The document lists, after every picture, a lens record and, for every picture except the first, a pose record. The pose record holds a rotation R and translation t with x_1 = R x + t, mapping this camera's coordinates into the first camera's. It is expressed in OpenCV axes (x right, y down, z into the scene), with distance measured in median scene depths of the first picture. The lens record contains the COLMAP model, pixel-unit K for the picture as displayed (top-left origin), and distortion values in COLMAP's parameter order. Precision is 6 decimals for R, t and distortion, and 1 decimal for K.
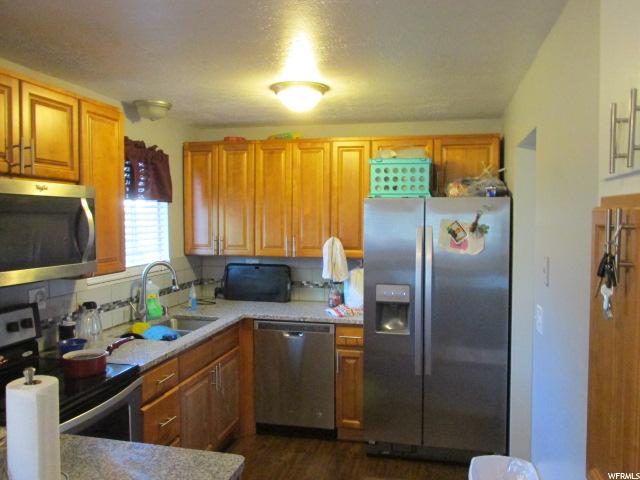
lens RADIAL K [[540.3, 0, 320.0], [0, 540.3, 240.0], [0, 0, 1]] dist [-0.001948, 0.000306]
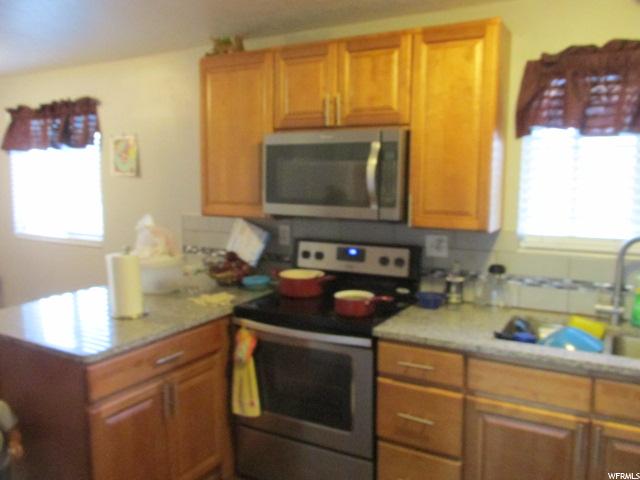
lens RADIAL K [[540.3, 0, 320.0], [0, 540.3, 240.0], [0, 0, 1]] dist [-0.001948, 0.000306]
pose [[-0.272799, 0.116937, -0.954938, 0.507136], [-0.047797, 0.989713, 0.134850, -0.026758], [0.960883, 0.082430, -0.264404, 1.085817]]
